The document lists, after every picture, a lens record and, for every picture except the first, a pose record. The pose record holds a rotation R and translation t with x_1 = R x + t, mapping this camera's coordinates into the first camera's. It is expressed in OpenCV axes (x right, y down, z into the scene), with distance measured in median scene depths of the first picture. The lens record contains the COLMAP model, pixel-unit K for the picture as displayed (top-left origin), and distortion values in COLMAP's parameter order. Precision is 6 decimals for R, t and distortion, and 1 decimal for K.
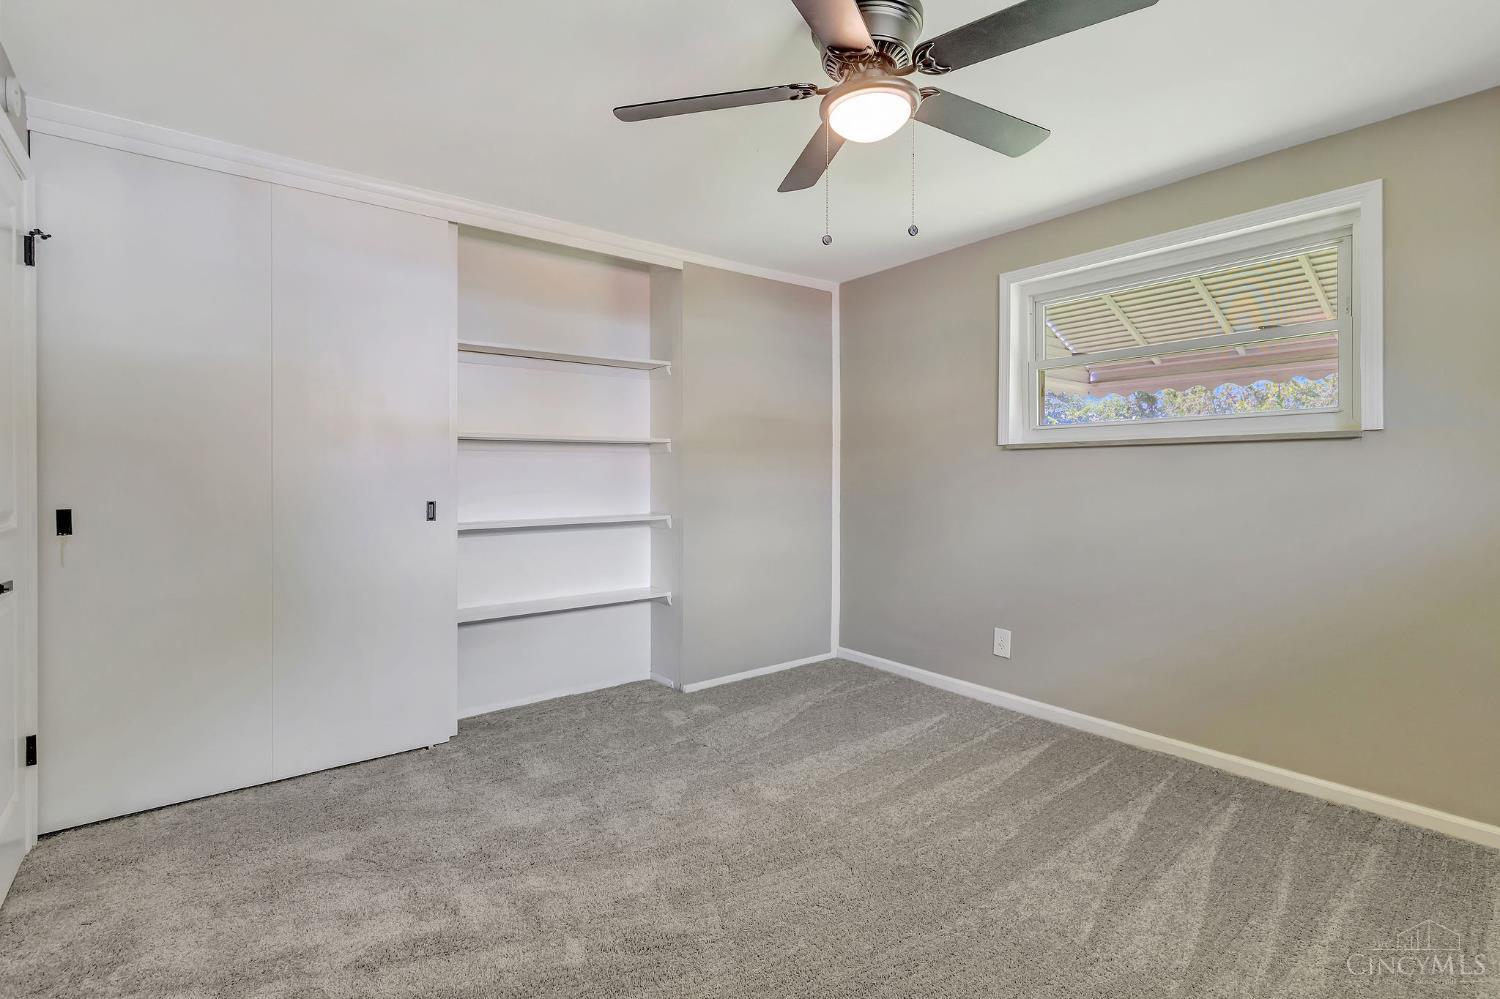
lens RADIAL K [[686.9, 0, 765.8], [0, 686.9, 479.1], [0, 0, 1]] dist [-0.000127, -0.000609]
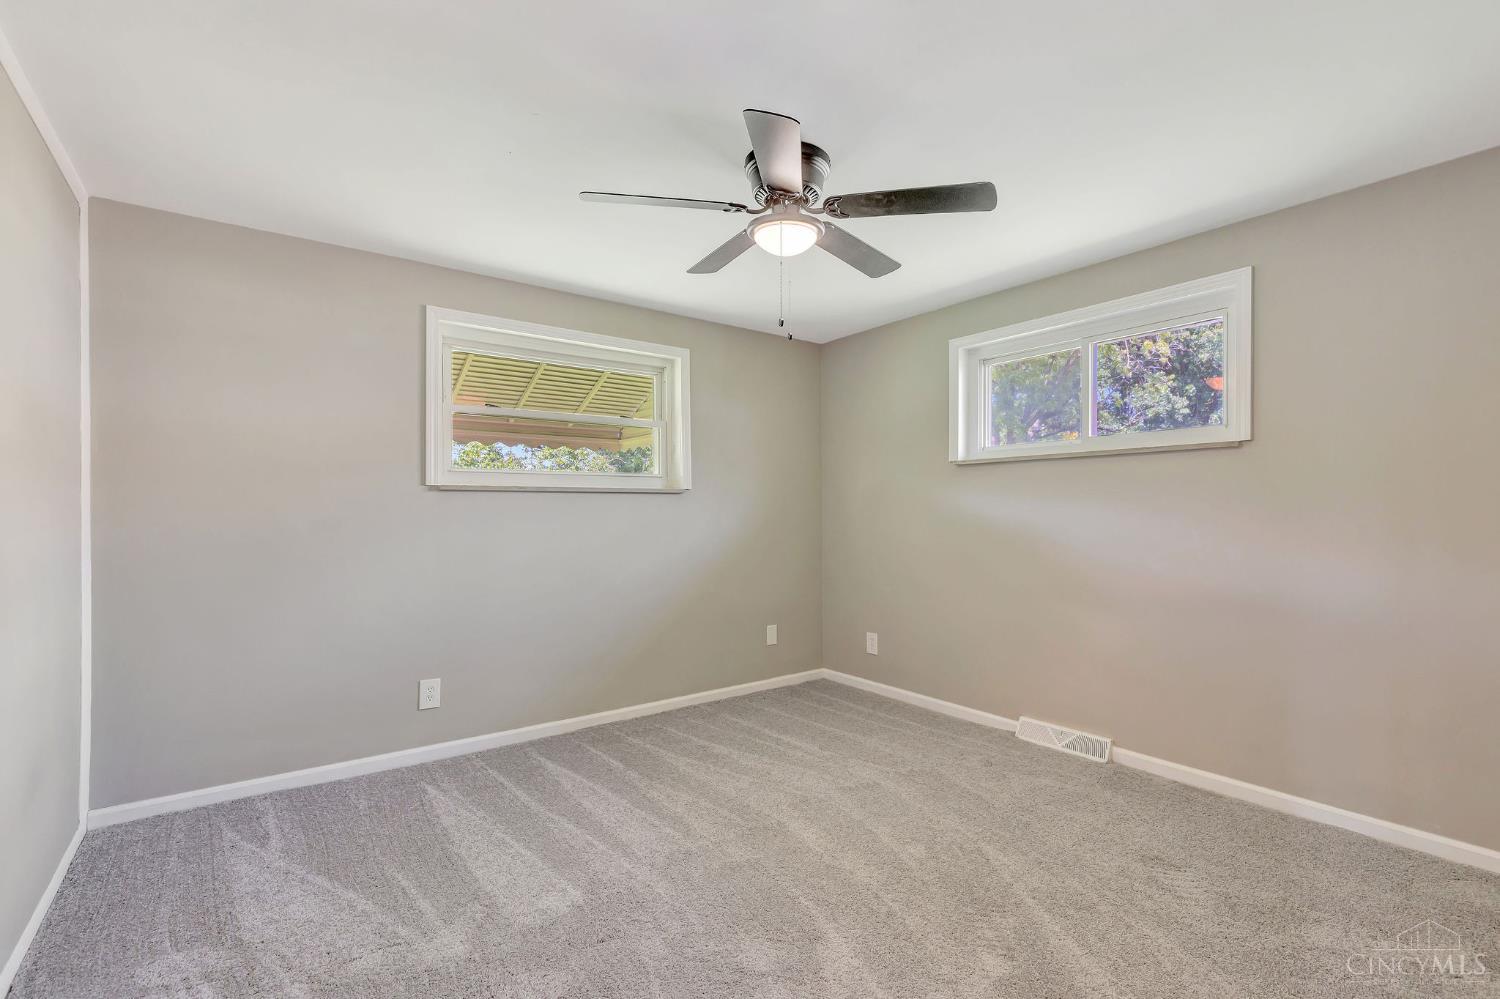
lens RADIAL K [[667.0, 0, 757.1], [0, 667.0, 510.5], [0, 0, 1]] dist [0.001191, -0.000168]
pose [[0.037324, 0.005316, 0.999289, -0.674604], [0.010897, 0.999924, -0.005727, -0.004691], [-0.999244, 0.011103, 0.037263, 0.617012]]
